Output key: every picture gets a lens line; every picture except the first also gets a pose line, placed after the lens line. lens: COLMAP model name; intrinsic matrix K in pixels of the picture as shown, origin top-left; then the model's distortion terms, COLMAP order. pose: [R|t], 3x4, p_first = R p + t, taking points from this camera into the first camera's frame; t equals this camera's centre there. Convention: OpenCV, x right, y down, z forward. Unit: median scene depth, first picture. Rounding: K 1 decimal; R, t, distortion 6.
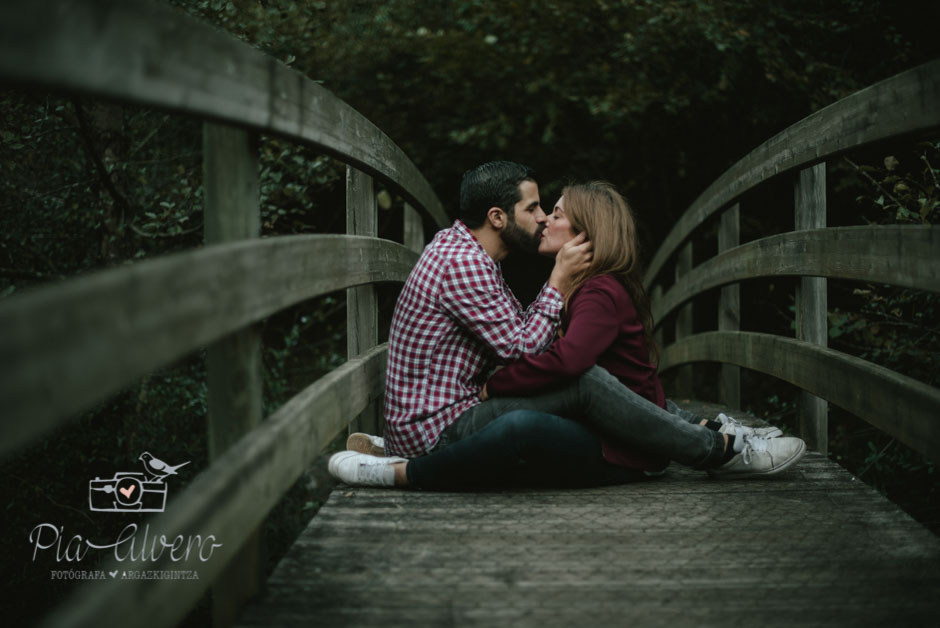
lens RADIAL K [[1413.4, 0, 470.0], [0, 1413.4, 314.0], [0, 0, 1]] dist [-0.107767, 0.003519]
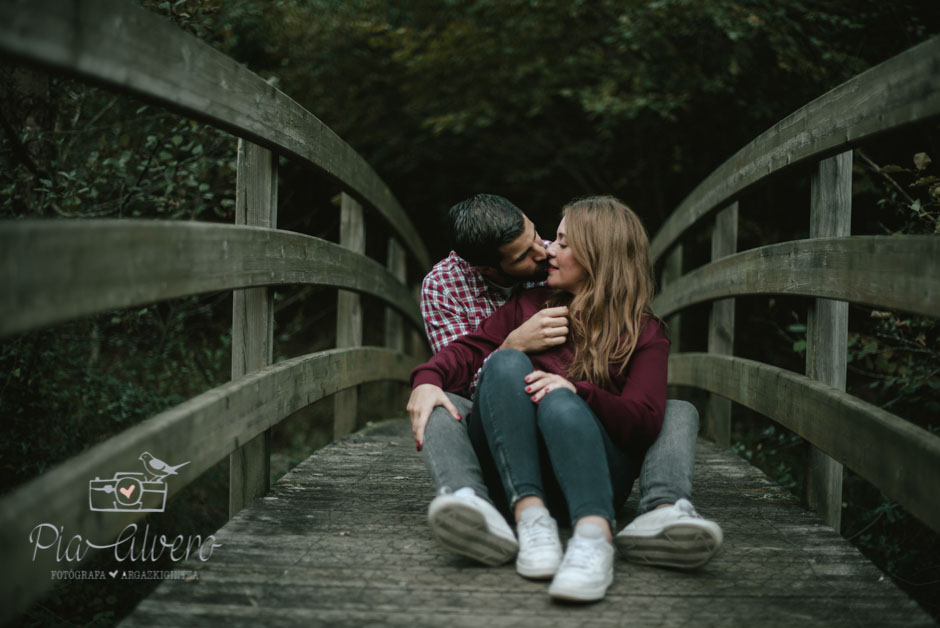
lens RADIAL K [[1413.4, 0, 470.0], [0, 1413.4, 314.0], [0, 0, 1]] dist [-0.107767, 0.003519]
pose [[0.999329, 0.036206, 0.005467, 0.035424], [-0.036231, 0.999333, 0.004613, -0.012246], [-0.005296, -0.004808, 0.999974, 0.195836]]
